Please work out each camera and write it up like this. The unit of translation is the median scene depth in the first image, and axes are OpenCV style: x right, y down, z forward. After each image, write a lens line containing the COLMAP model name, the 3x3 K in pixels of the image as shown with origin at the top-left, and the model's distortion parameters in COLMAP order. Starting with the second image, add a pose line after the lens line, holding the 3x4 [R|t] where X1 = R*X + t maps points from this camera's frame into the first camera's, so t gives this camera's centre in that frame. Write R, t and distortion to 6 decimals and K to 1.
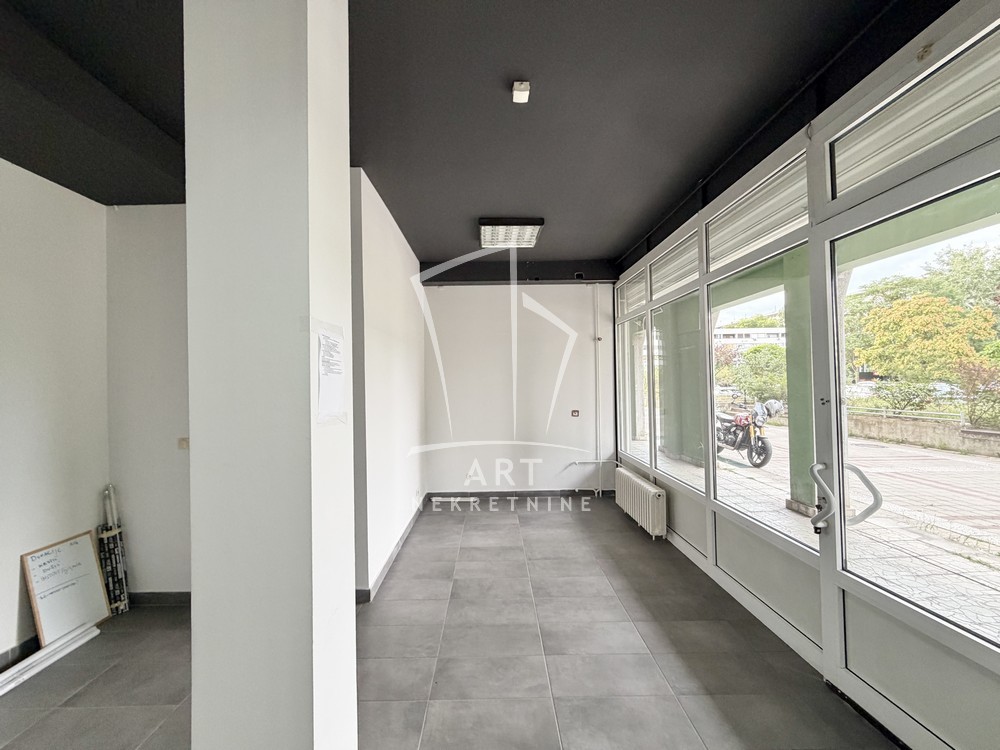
lens RADIAL K [[399.6, 0, 496.3], [0, 399.6, 375.0], [0, 0, 1]] dist [0.001433, 0.000498]
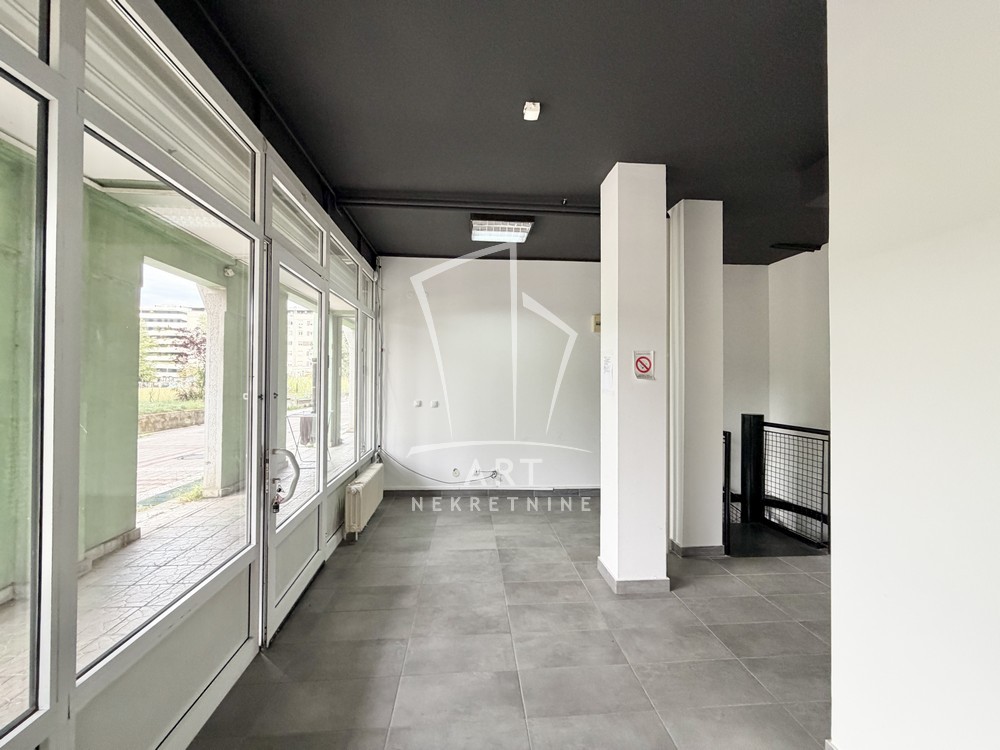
lens RADIAL K [[399.6, 0, 496.3], [0, 399.6, 375.0], [0, 0, 1]] dist [0.001433, 0.000498]
pose [[-0.997981, 0.010062, -0.062718, 0.129588], [0.012002, 0.999459, -0.030623, 0.026066], [0.062376, -0.031314, -0.997561, 1.141096]]
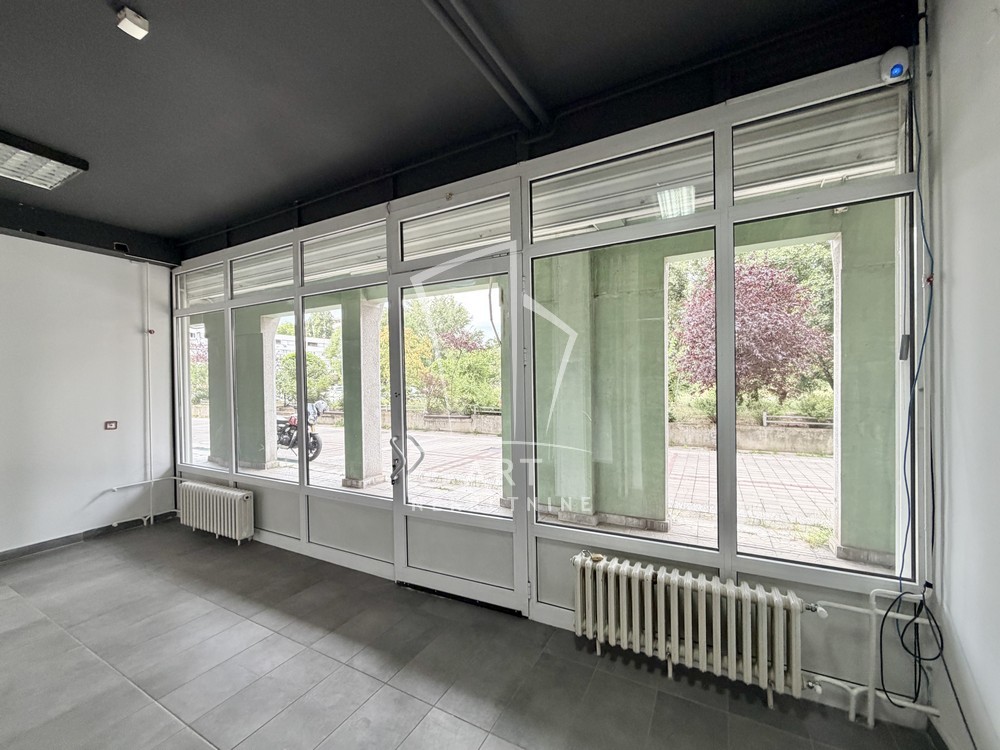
lens RADIAL K [[399.6, 0, 496.3], [0, 399.6, 375.0], [0, 0, 1]] dist [0.001433, 0.000498]
pose [[0.494522, 0.020771, 0.868917, -0.160437], [-0.010584, 0.999784, -0.017876, 0.009235], [-0.869101, -0.000356, 0.494635, -0.029417]]
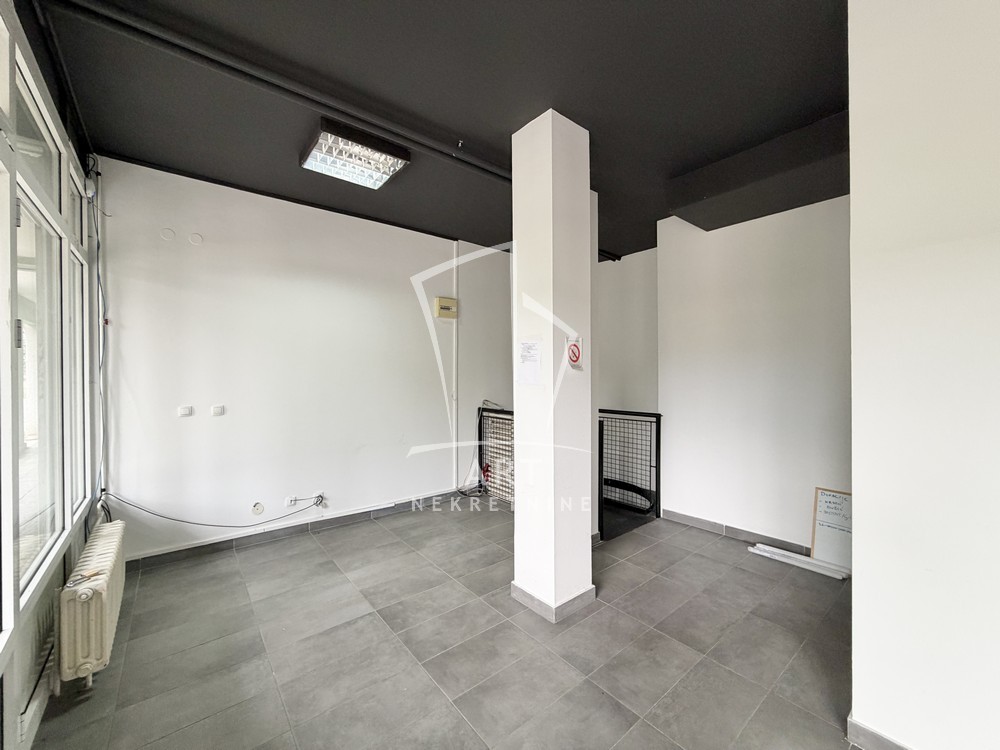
lens RADIAL K [[399.6, 0, 496.3], [0, 399.6, 375.0], [0, 0, 1]] dist [0.001433, 0.000498]
pose [[-0.786441, 0.021959, -0.617275, 0.315479], [0.027463, 0.999623, 0.000571, 0.019089], [0.617055, -0.016503, -0.786747, 0.846482]]
